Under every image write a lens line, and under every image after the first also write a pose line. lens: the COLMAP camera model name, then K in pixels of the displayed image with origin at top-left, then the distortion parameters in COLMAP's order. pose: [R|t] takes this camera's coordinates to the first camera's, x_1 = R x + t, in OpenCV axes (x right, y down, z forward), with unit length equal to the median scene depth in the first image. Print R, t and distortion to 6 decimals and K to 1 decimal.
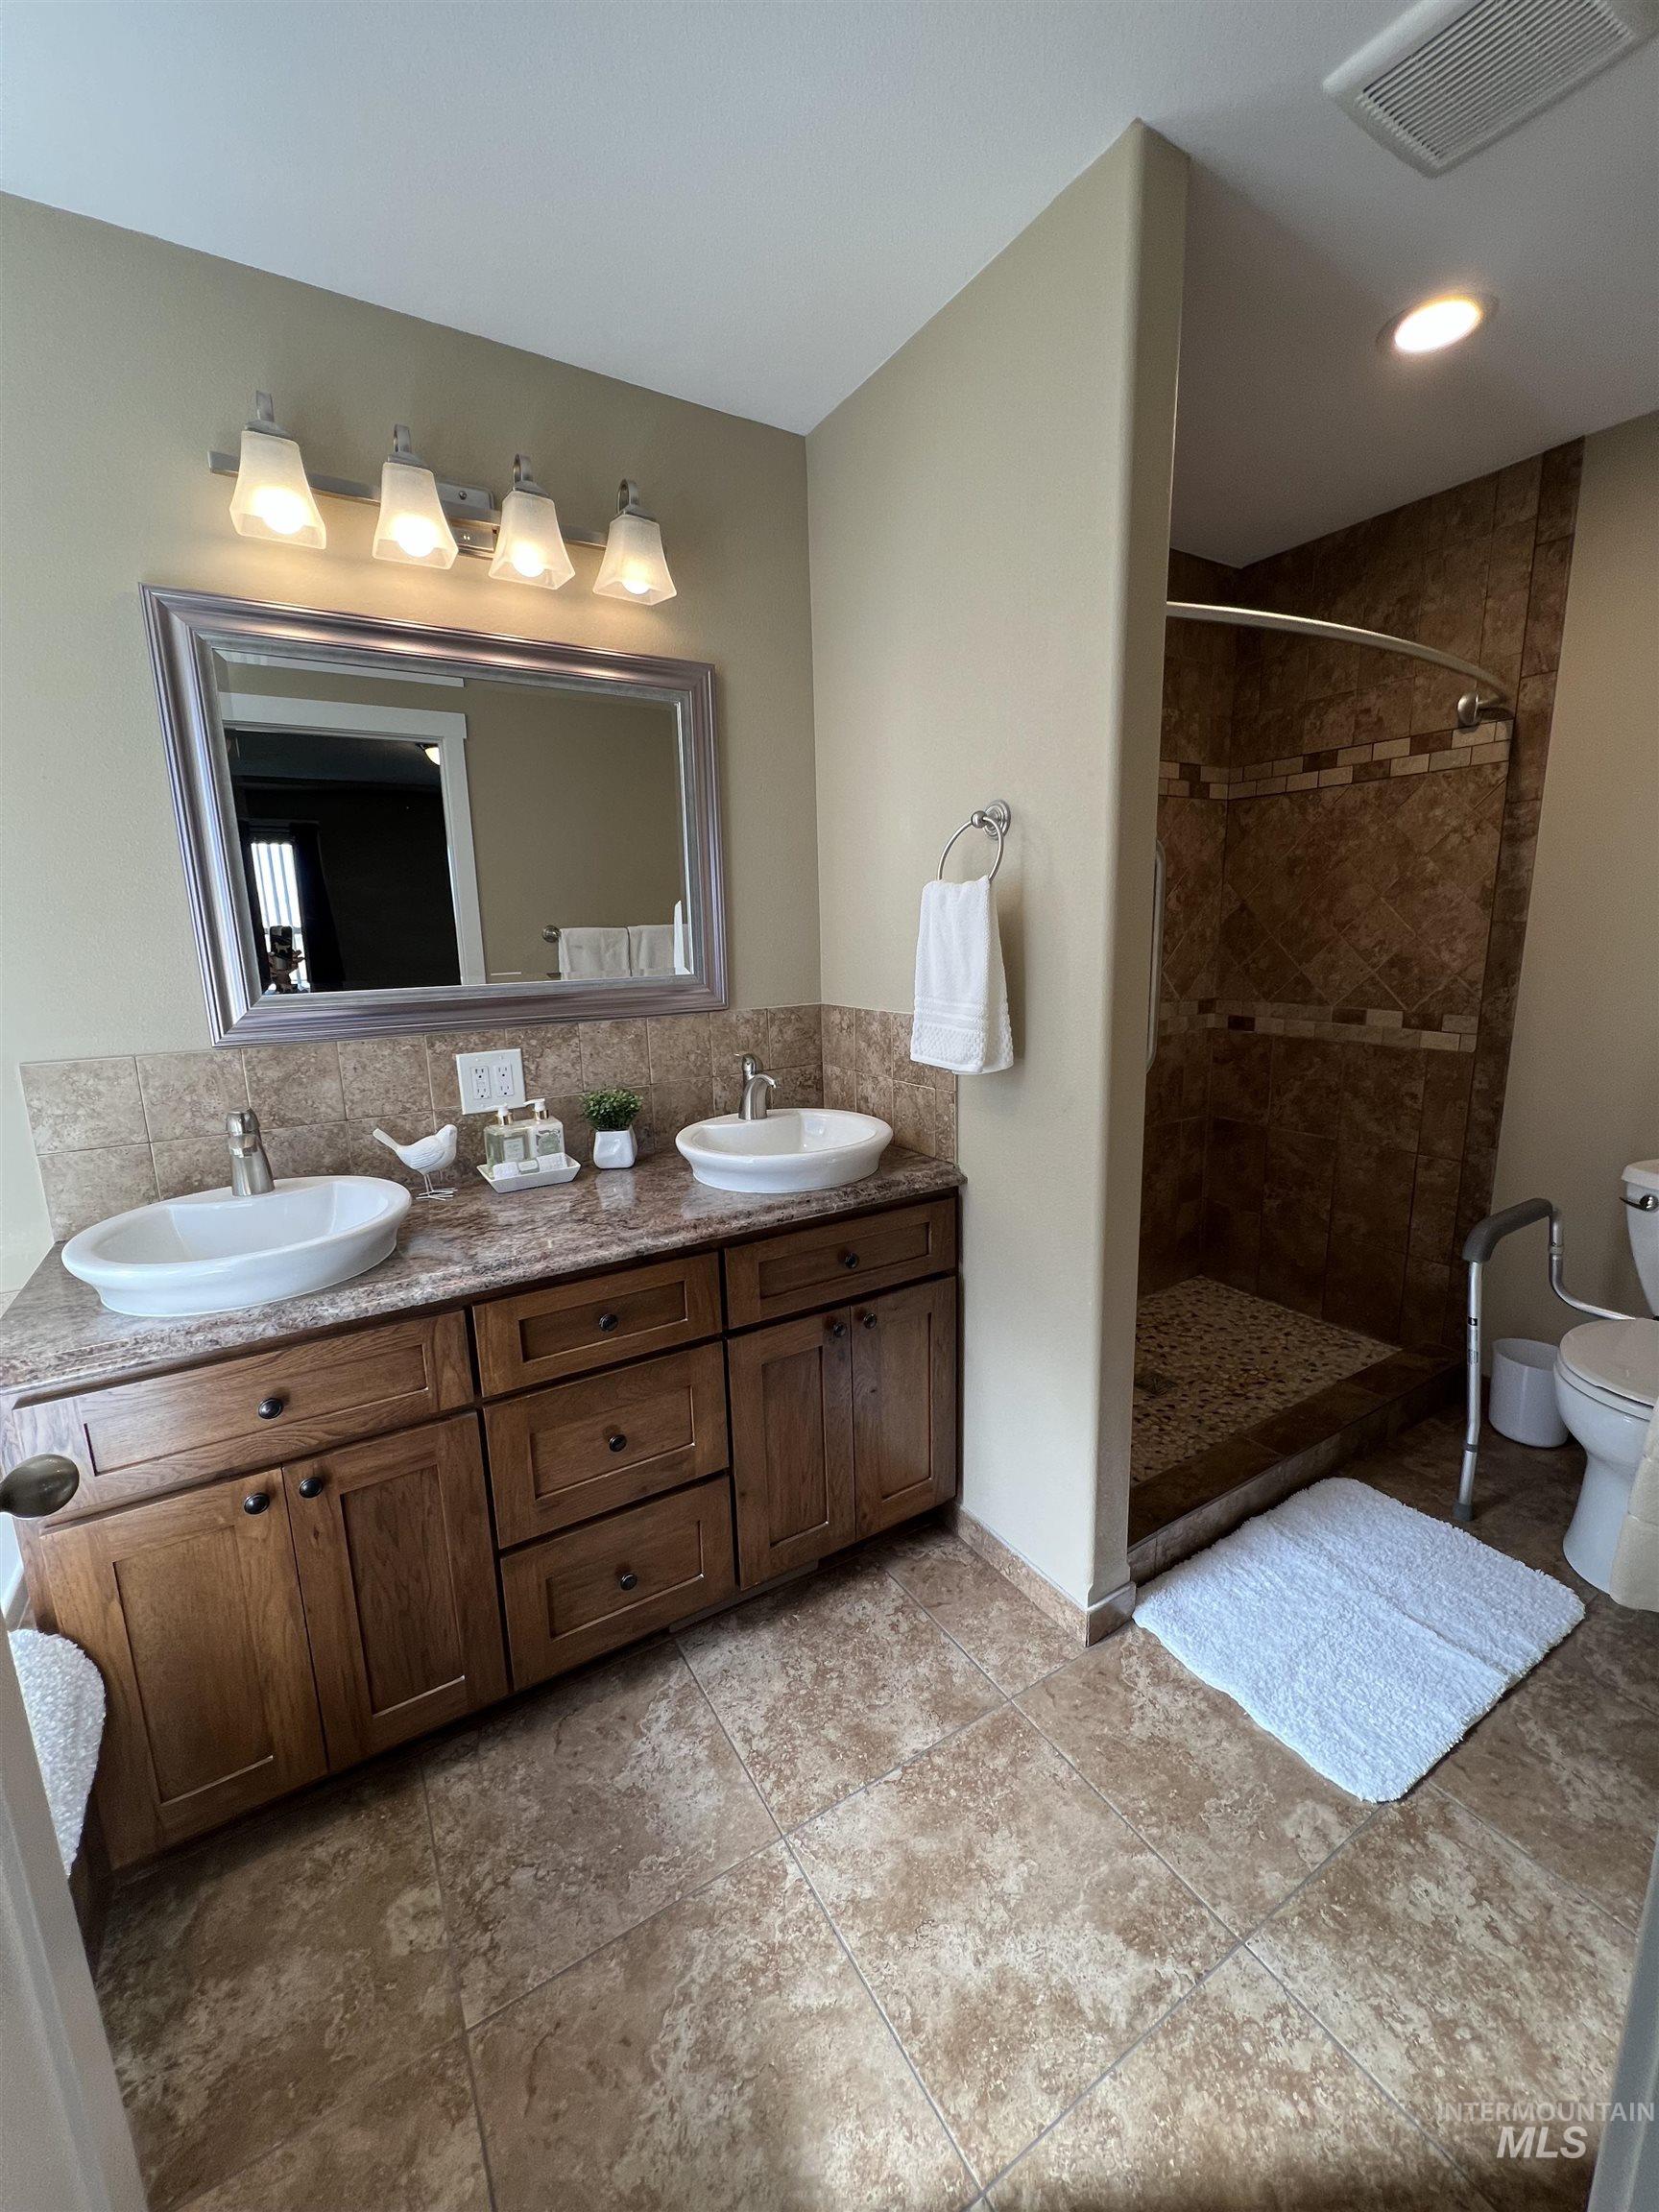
lens RADIAL K [[884.7, 0, 824.1], [0, 884.7, 1100.1], [0, 0, 1]] dist [0.001581, 0.000727]
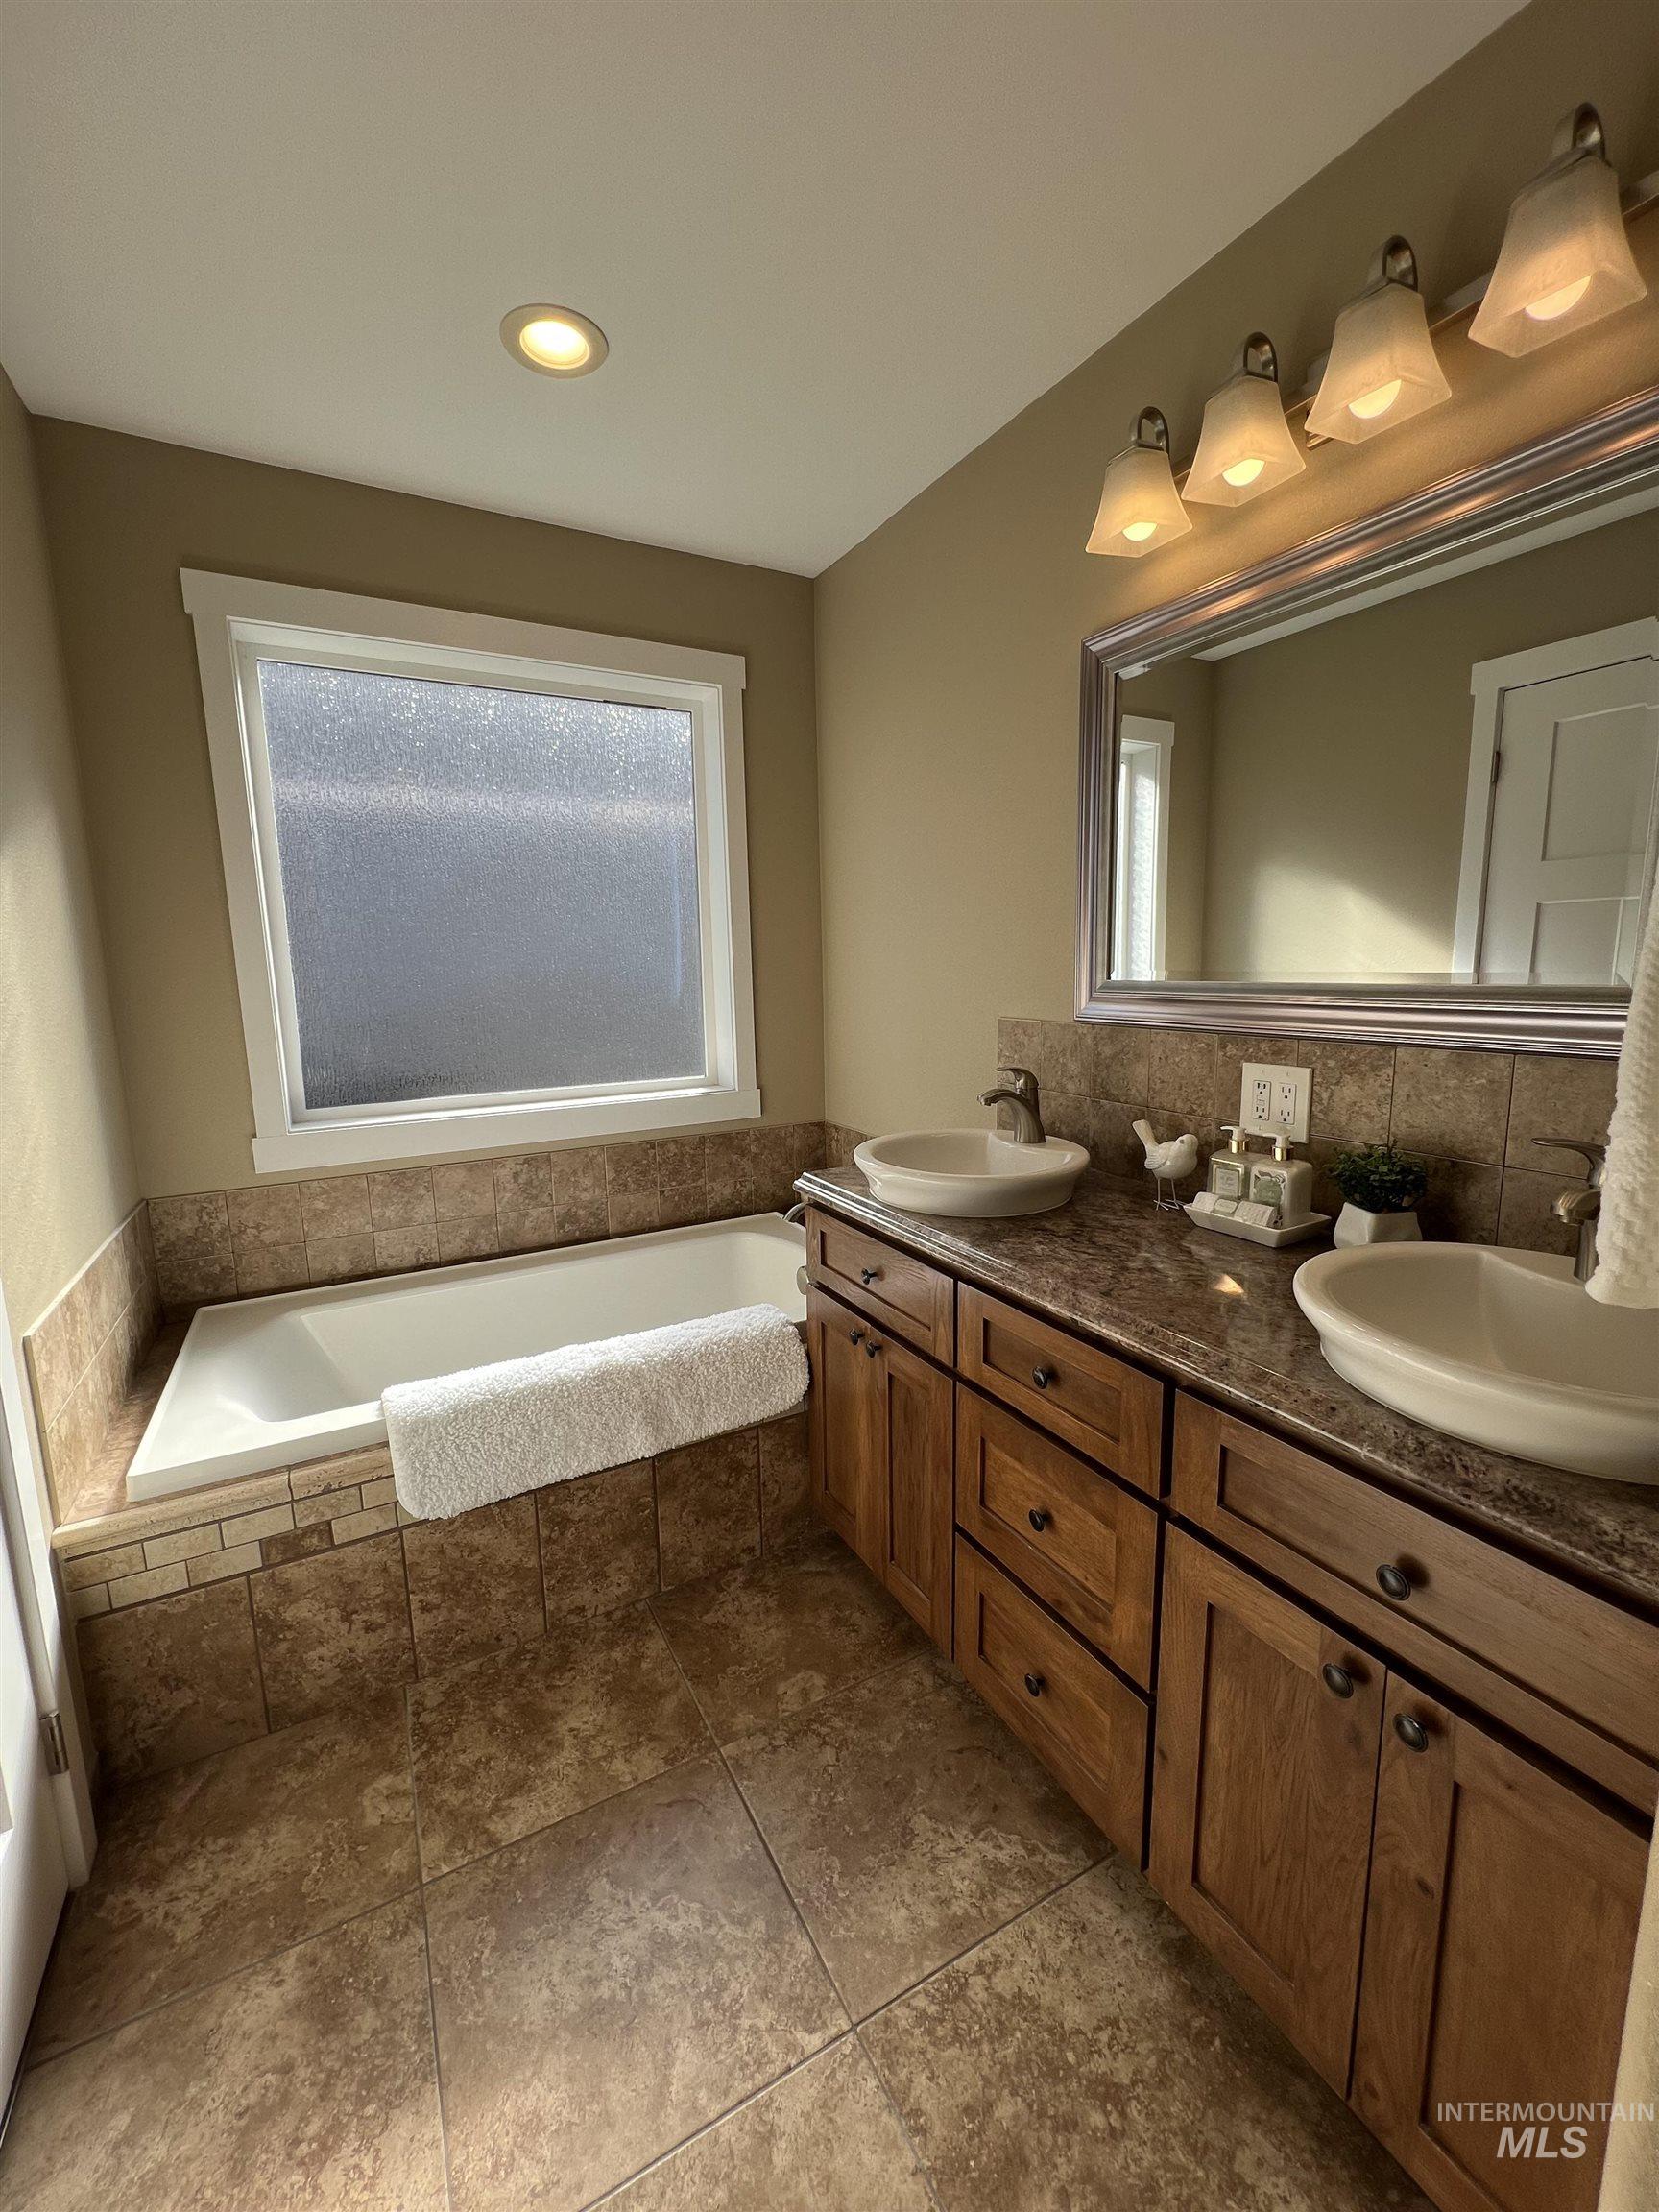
lens RADIAL K [[882.8, 0, 830.8], [0, 882.8, 1097.4], [0, 0, 1]] dist [0.000480, 0.000678]
pose [[-0.033000, 0.178029, -0.983472, 0.538643], [-0.172242, 0.968272, 0.181057, -0.125706], [0.984502, 0.175370, -0.001289, 0.741336]]
